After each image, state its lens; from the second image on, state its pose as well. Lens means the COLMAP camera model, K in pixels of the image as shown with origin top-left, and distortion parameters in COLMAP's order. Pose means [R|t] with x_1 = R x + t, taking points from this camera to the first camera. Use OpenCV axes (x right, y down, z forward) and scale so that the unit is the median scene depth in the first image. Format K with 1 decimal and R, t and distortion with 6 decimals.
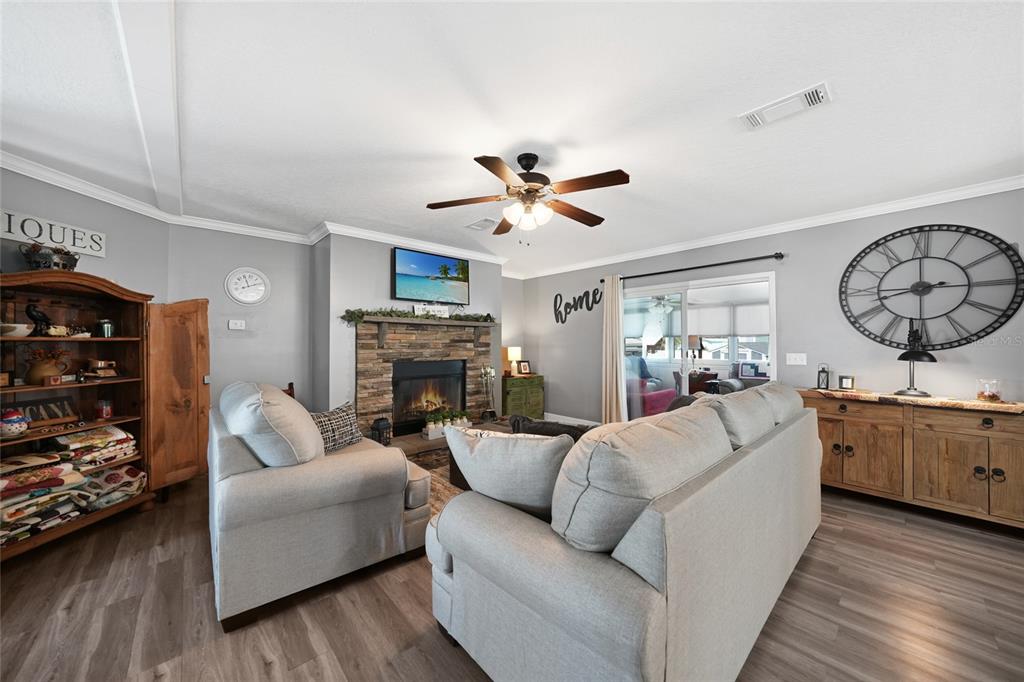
lens RADIAL K [[358.5, 0, 501.9], [0, 358.5, 346.5], [0, 0, 1]] dist [-0.015039, 0.000028]
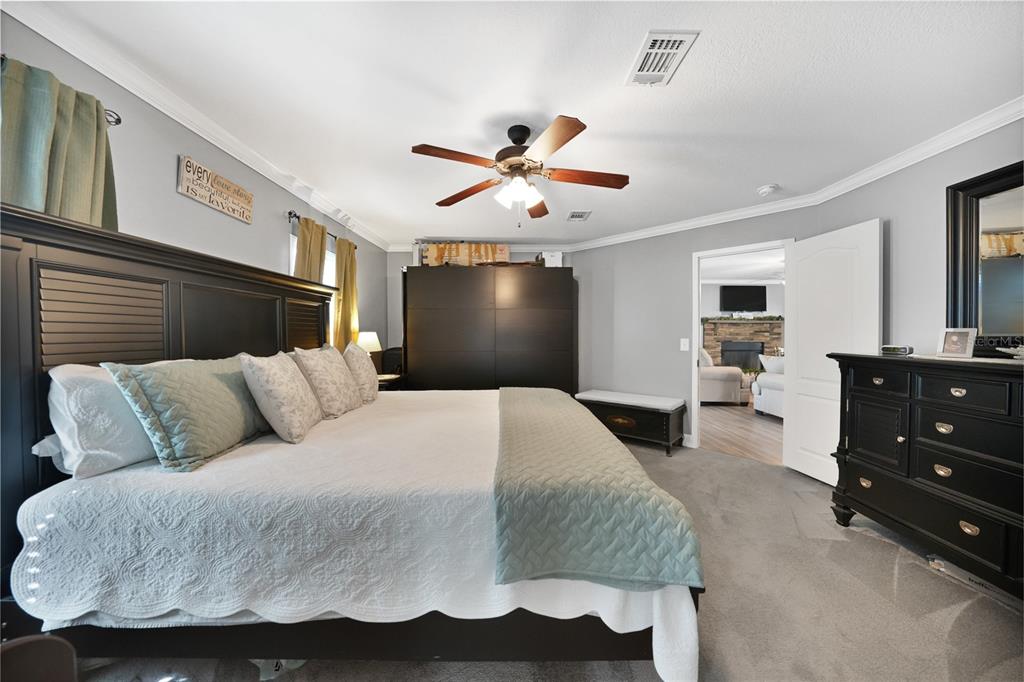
lens RADIAL K [[357.7, 0, 512.0], [0, 357.7, 341.0], [0, 0, 1]] dist [-0.015037, 0.000189]
pose [[0.759608, 0.013817, -0.650235, 0.103949], [-0.004713, 0.999865, 0.015741, 0.010222], [0.650364, -0.008893, 0.759570, -1.252055]]
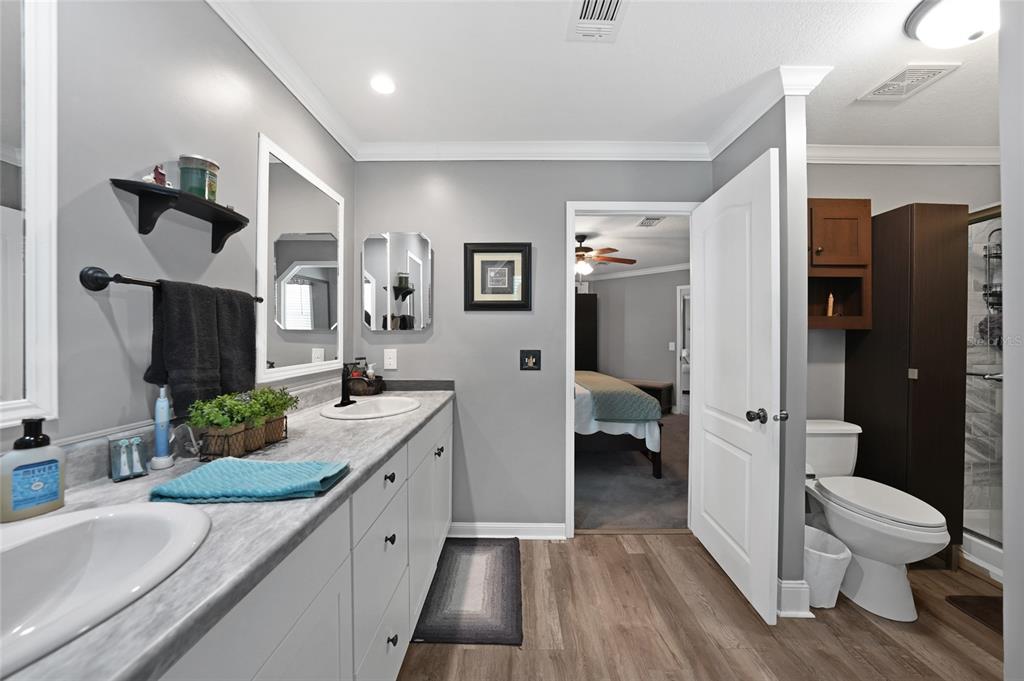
lens RADIAL K [[357.7, 0, 512.0], [0, 357.7, 340.5], [0, 0, 1]] dist [-0.015037, 0.000189]
pose [[0.753153, 0.004457, -0.657830, 0.300592], [-0.006516, 0.999979, -0.000685, 0.014693], [0.657813, 0.004802, 0.753166, -1.751444]]
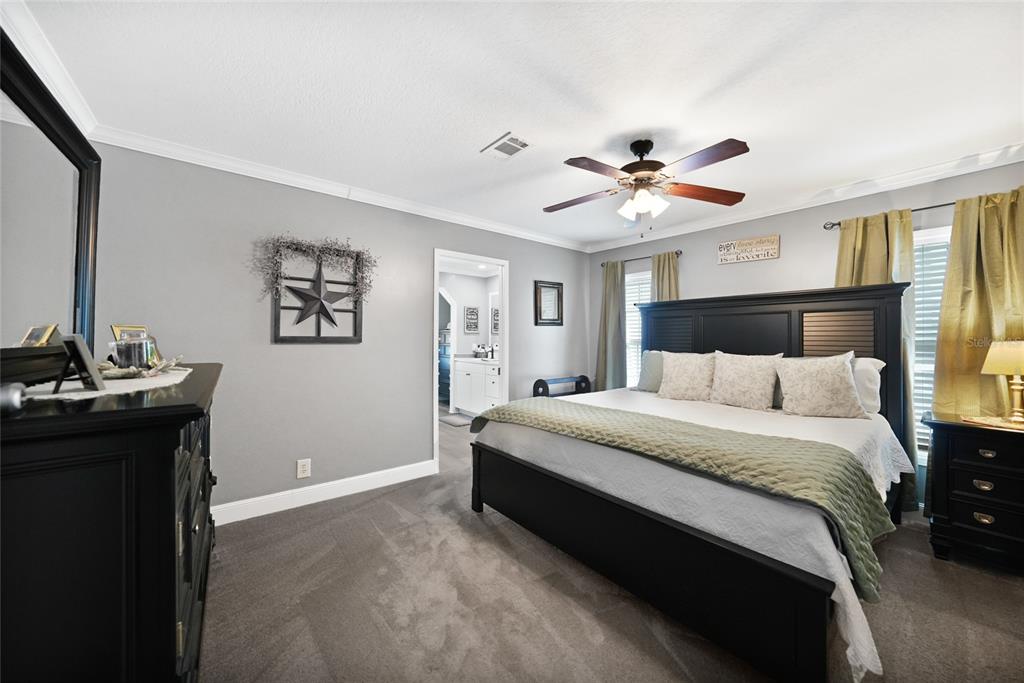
lens RADIAL K [[357.7, 0, 512.0], [0, 357.7, 341.5], [0, 0, 1]] dist [-0.015037, 0.000189]
pose [[-0.999632, -0.002829, 0.026974, -0.051757], [-0.002402, 0.999871, 0.015856, -0.000306], [-0.027015, 0.015785, -0.999510, -0.301630]]
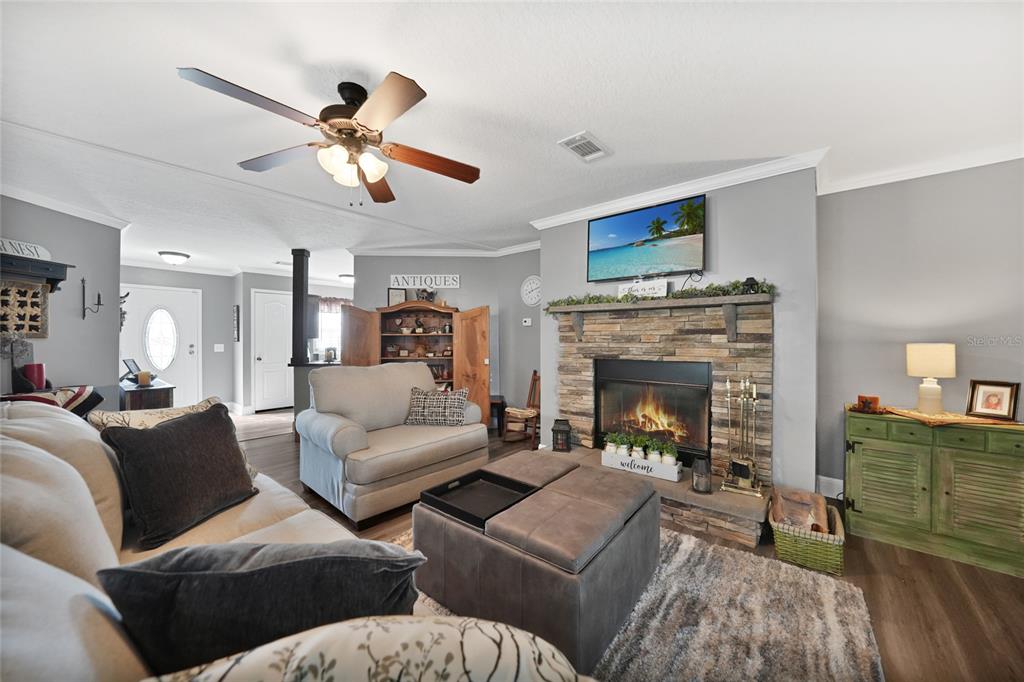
lens RADIAL K [[357.7, 0, 512.0], [0, 357.7, 341.0], [0, 0, 1]] dist [-0.015037, 0.000189]
pose [[0.177797, 0.007171, -0.984041, 0.457265], [-0.008442, 0.999948, 0.005761, -0.000209], [0.984031, 0.007283, 0.177848, 0.625742]]
